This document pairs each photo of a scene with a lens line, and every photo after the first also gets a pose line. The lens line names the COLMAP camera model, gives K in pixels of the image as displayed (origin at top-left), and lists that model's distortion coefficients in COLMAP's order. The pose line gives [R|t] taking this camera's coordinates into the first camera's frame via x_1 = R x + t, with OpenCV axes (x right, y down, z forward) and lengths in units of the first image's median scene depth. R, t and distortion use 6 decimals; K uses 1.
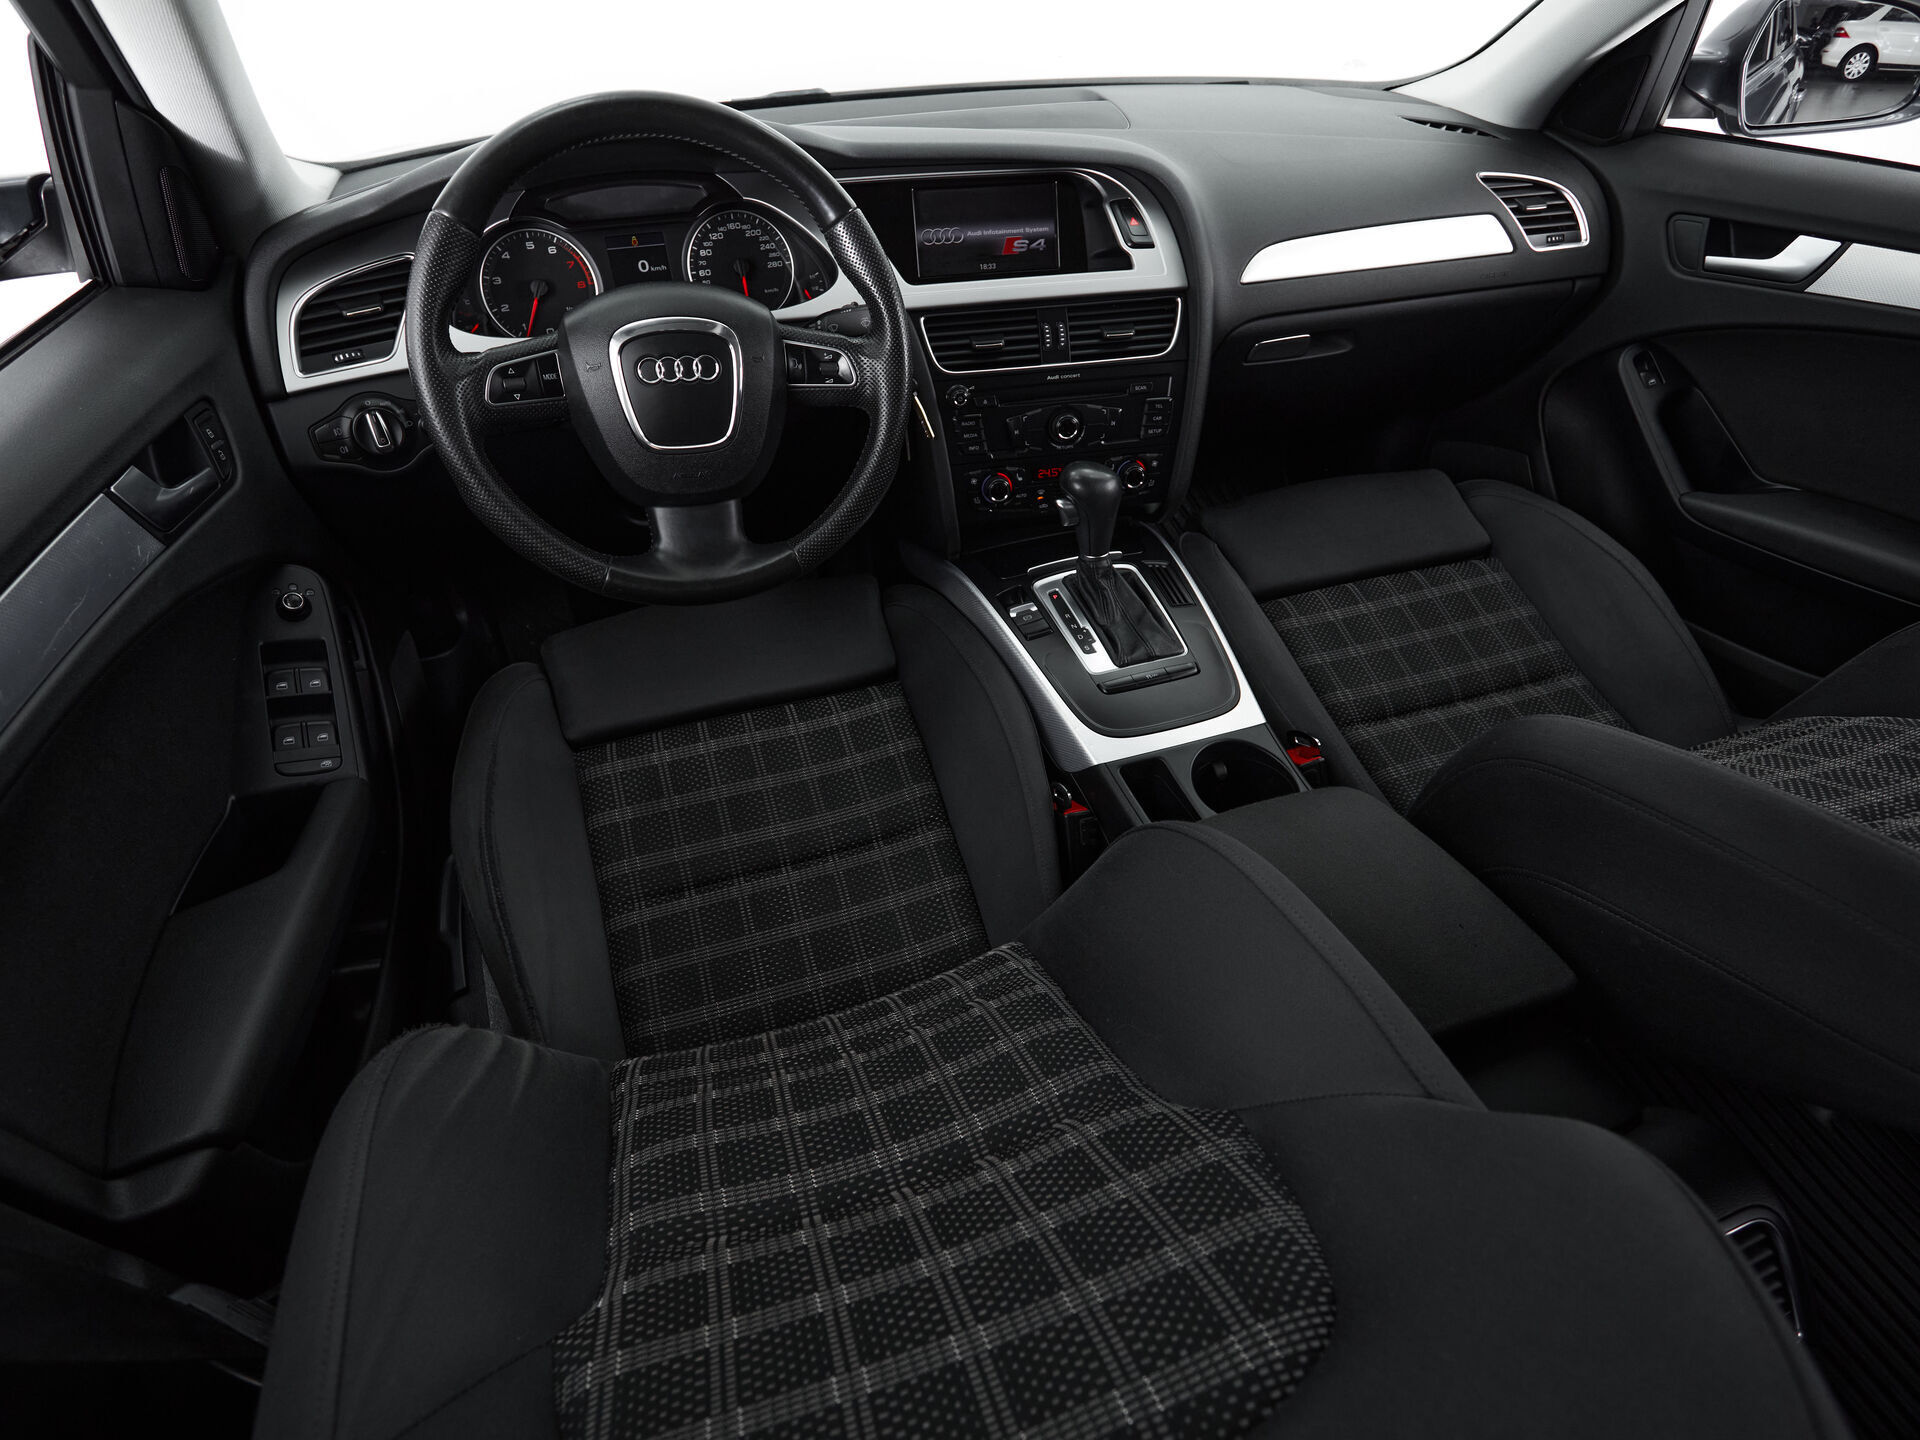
lens RADIAL K [[1042.2, 0, 961.0], [0, 1042.2, 712.2], [0, 0, 1]] dist [0.006854, -0.004782]
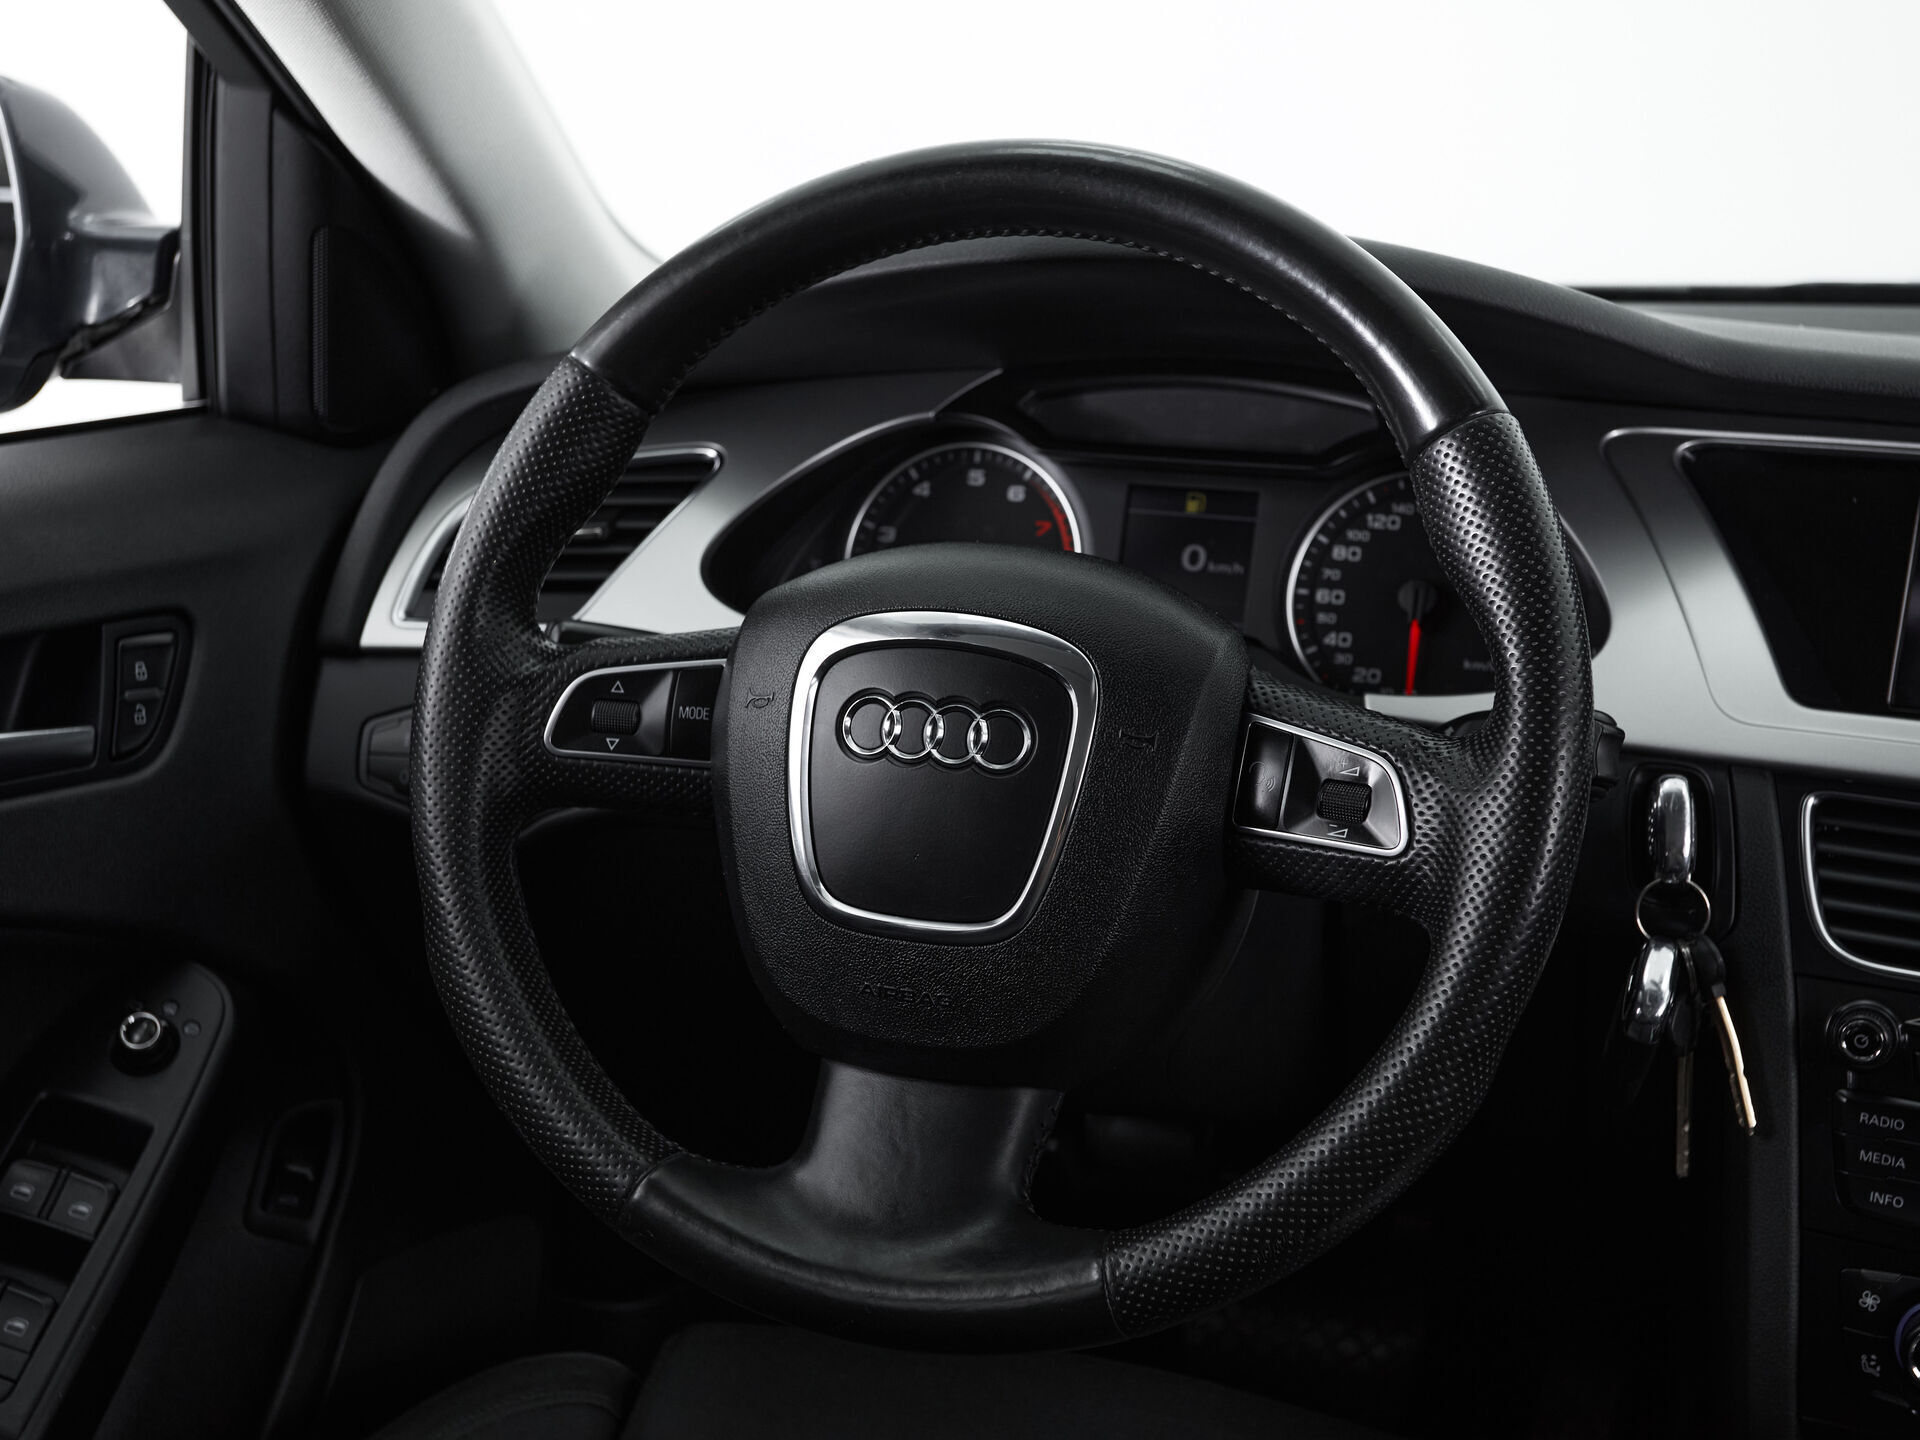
lens RADIAL K [[2482.8, 0, 929.7], [0, 2482.8, 731.9], [0, 0, 1]] dist [0.031990, 0.000000]
pose [[0.773656, 0.179282, -0.607713, 0.228498], [-0.404983, 0.877556, -0.256679, -0.065716], [0.487284, 0.444694, 0.751532, 0.224978]]
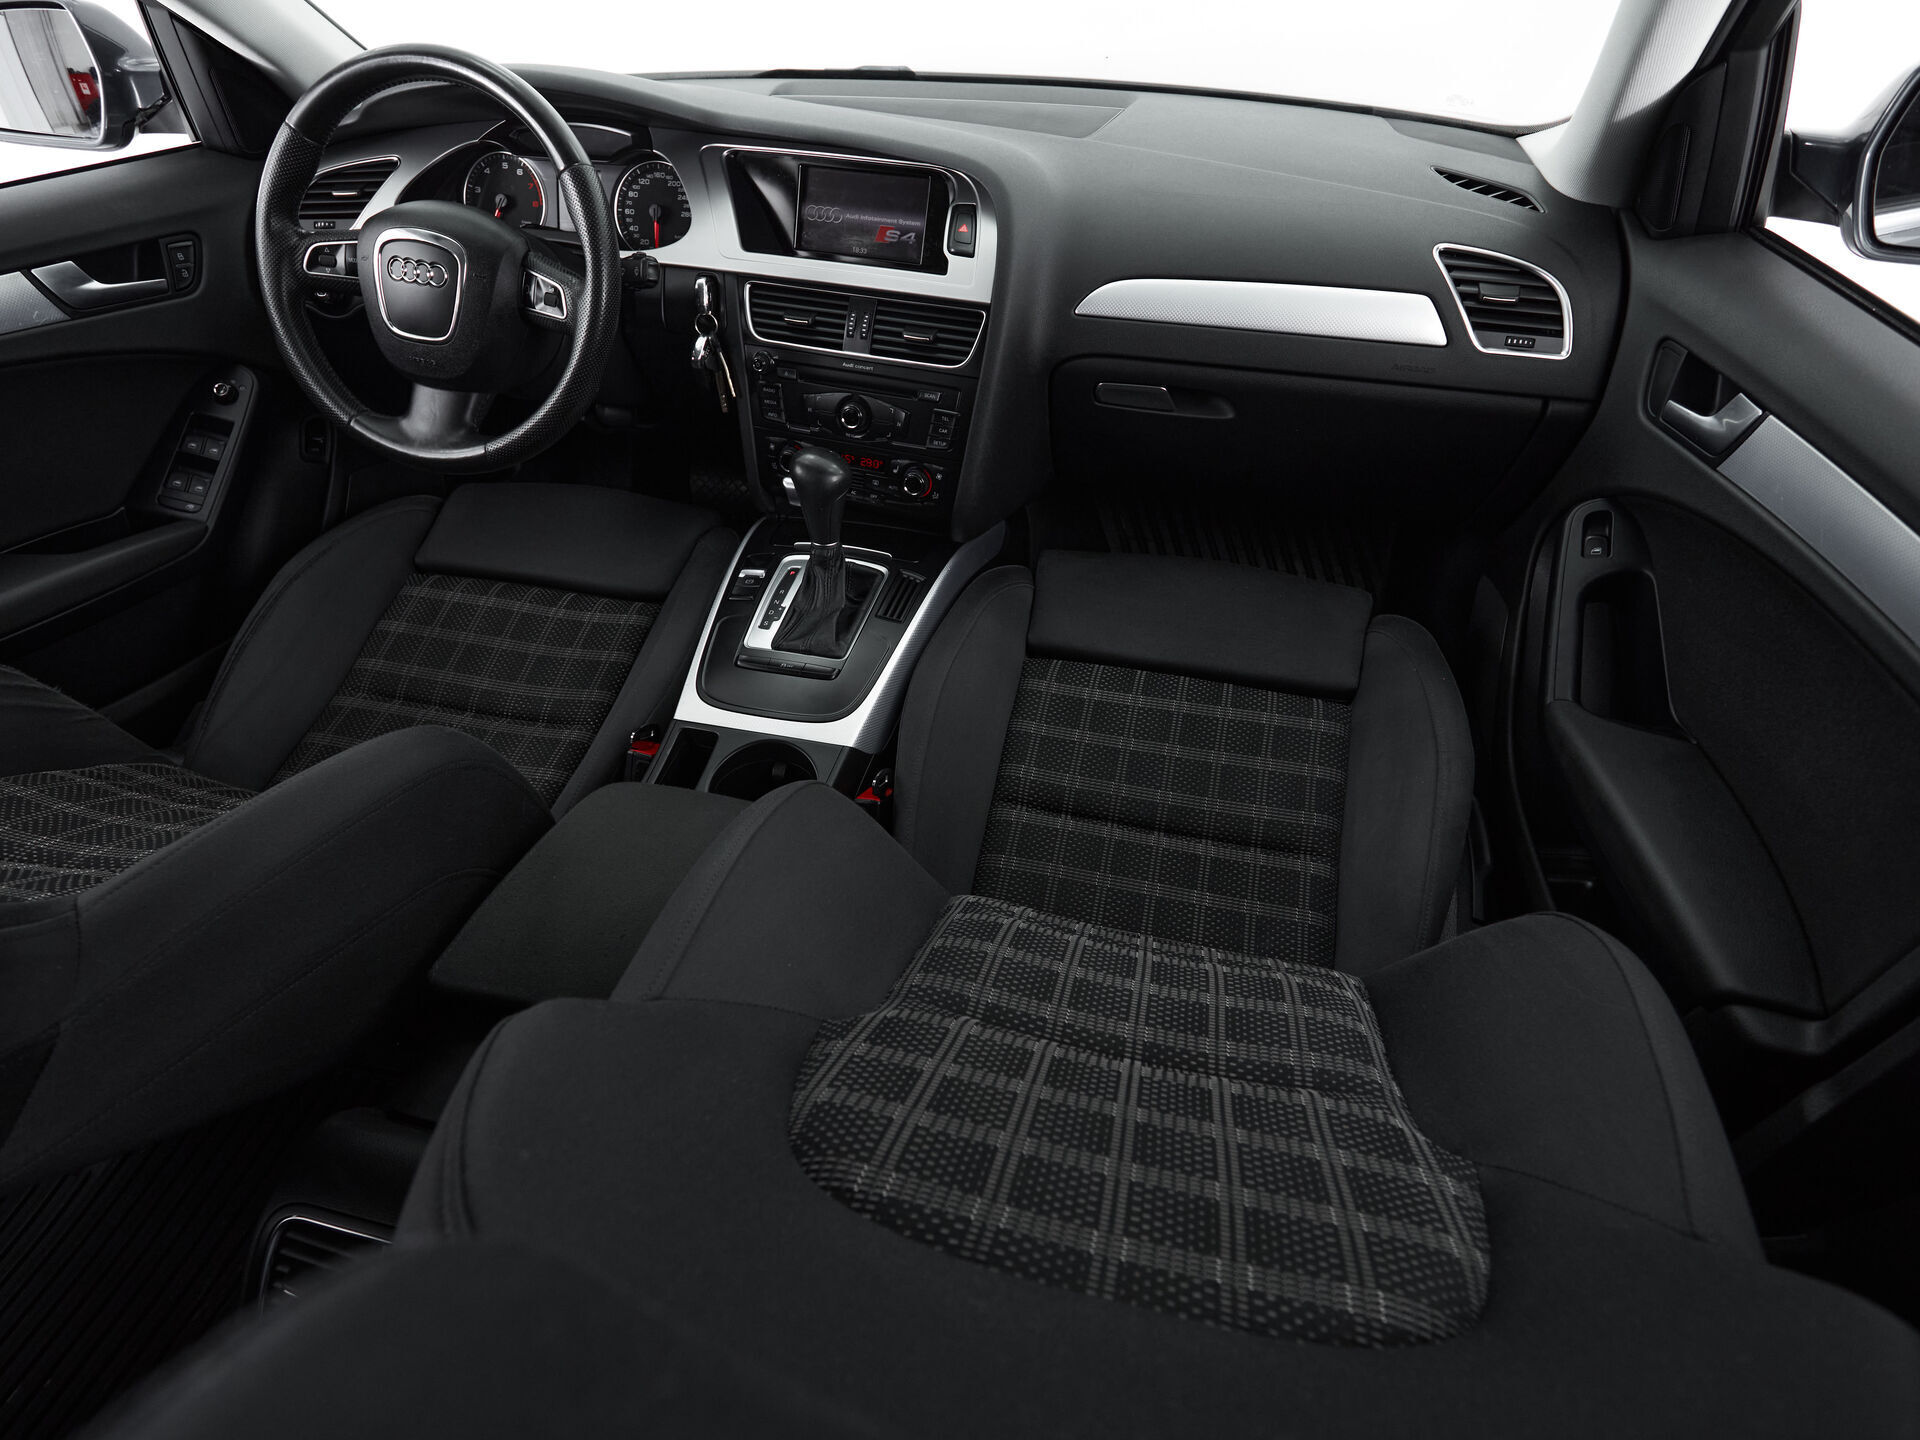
lens RADIAL K [[1042.2, 0, 950.5], [0, 1042.2, 715.5], [0, 0, 1]] dist [0.006854, -0.004782]
pose [[0.842195, 0.348953, -0.411023, 0.713249], [-0.344552, 0.934677, 0.087536, -0.126816], [0.414720, 0.067897, 0.907412, 0.145779]]
